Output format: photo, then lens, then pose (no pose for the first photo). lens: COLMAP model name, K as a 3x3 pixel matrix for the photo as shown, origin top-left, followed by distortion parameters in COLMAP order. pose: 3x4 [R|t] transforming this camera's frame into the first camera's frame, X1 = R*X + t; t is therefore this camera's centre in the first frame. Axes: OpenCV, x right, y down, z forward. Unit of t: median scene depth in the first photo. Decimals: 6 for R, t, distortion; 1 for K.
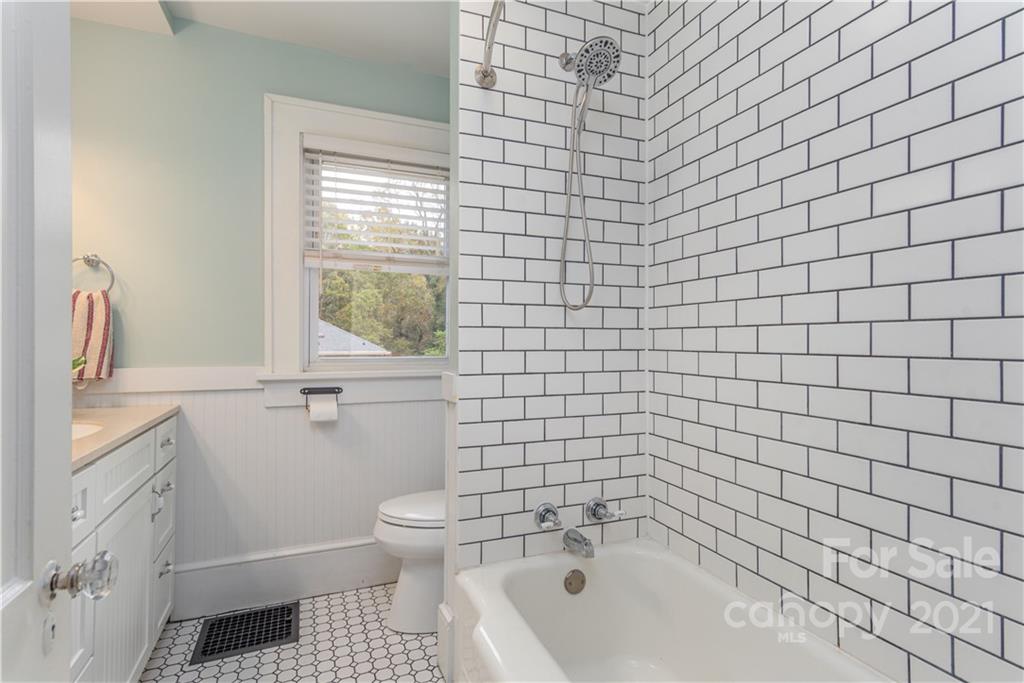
lens RADIAL K [[508.8, 0, 510.1], [0, 508.8, 340.1], [0, 0, 1]] dist [0.011580, 0.000148]
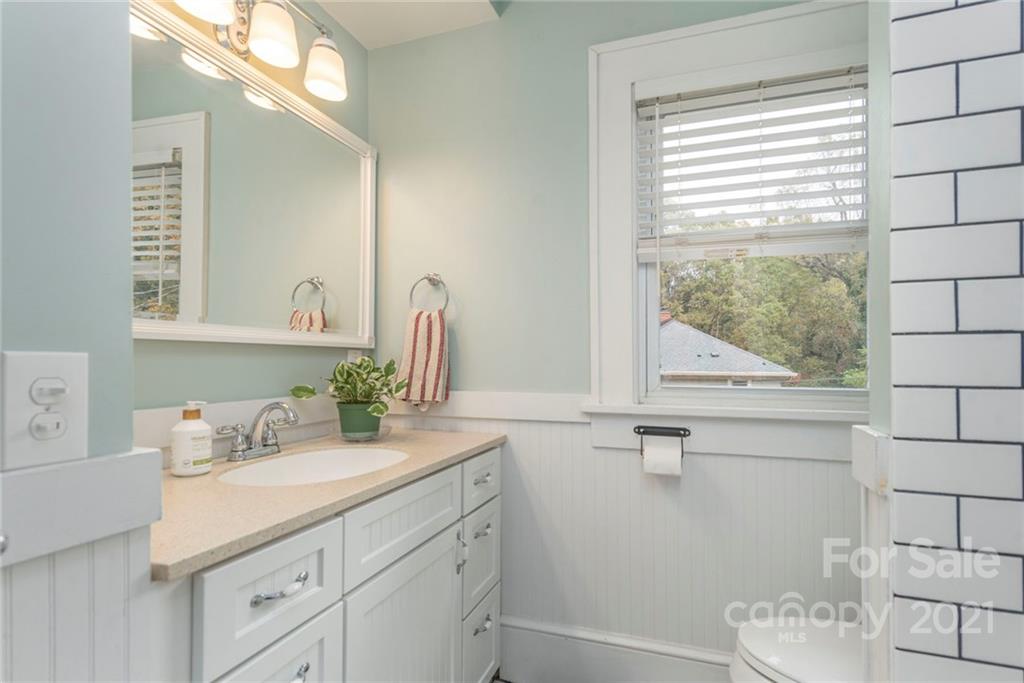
lens RADIAL K [[508.8, 0, 528.6], [0, 508.8, 353.9], [0, 0, 1]] dist [0.011580, 0.000148]
pose [[0.749821, -0.008970, -0.661580, -0.033286], [0.001680, 0.999931, -0.011654, -0.001916], [0.661638, 0.007627, 0.749784, 0.342637]]
